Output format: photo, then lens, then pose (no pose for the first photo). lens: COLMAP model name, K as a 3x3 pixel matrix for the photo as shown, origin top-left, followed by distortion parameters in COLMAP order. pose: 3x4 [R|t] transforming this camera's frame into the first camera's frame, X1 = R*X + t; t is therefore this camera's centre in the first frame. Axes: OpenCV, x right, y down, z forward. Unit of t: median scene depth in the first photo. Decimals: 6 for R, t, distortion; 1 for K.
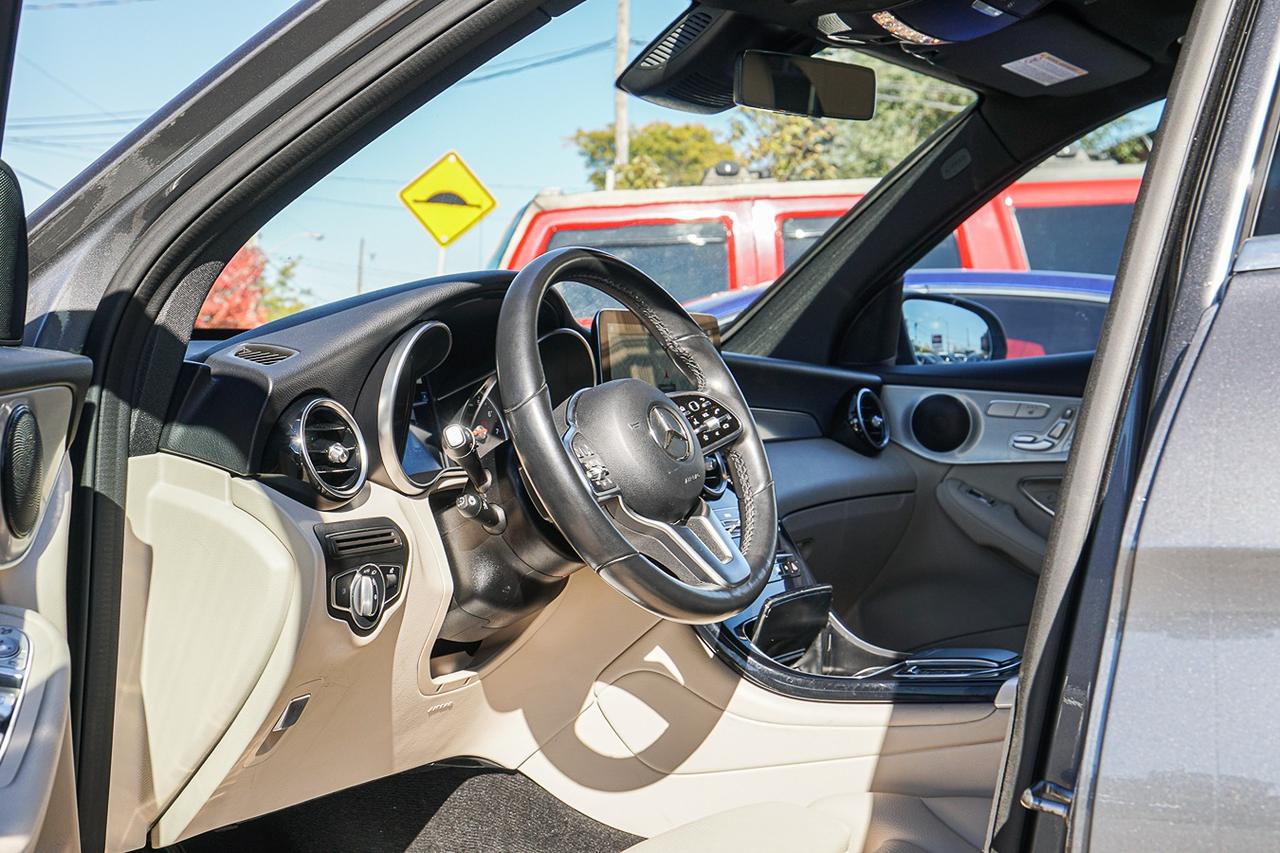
lens RADIAL K [[1781.8, 0, 640.0], [0, 1781.8, 426.5], [0, 0, 1]] dist [0.002223, 0.005887]
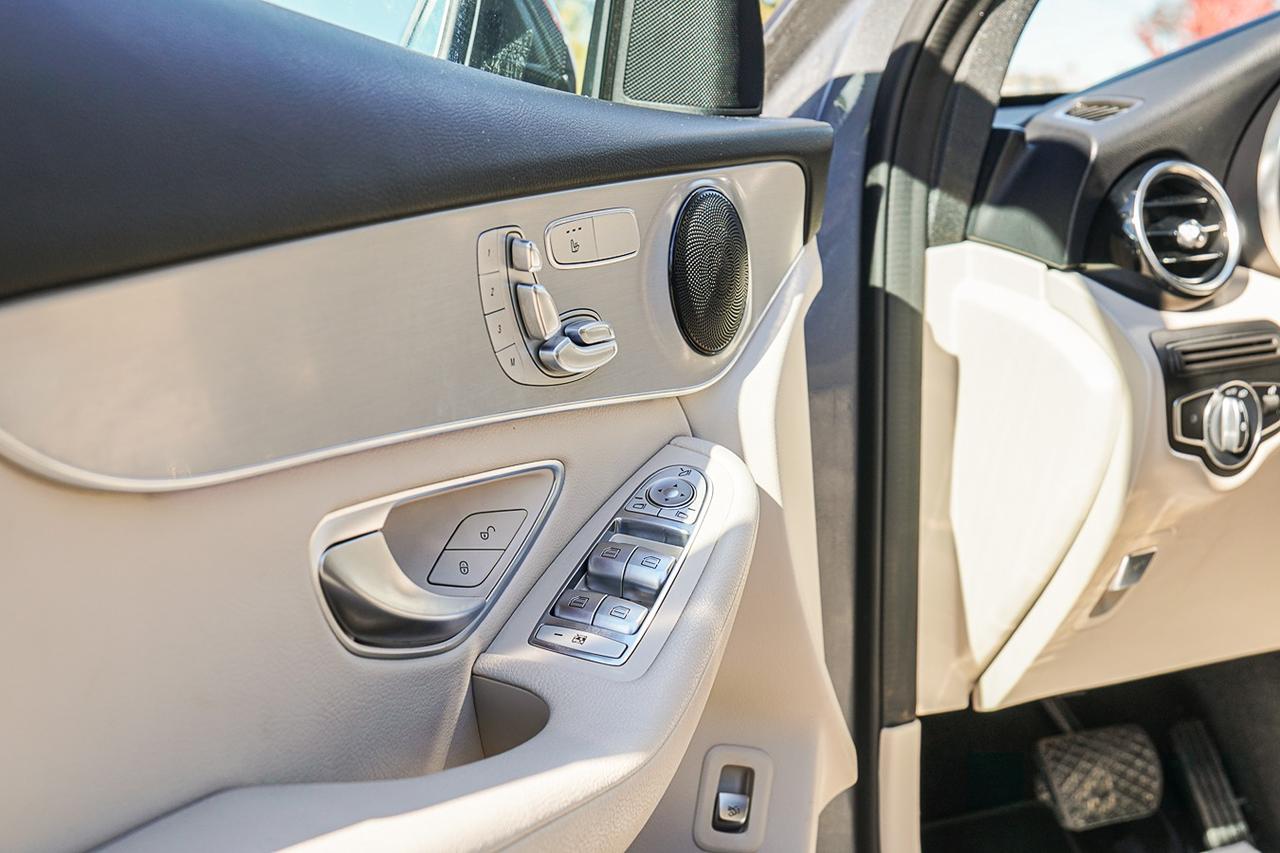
lens RADIAL K [[1591.4, 0, 640.0], [0, 1591.4, 426.5], [0, 0, 1]] dist [0.020823, 0.026703]
pose [[0.817044, 0.033939, -0.575576, 0.030615], [0.040279, 0.992467, 0.115697, 0.008122], [0.575167, -0.117714, 0.809522, 0.316188]]
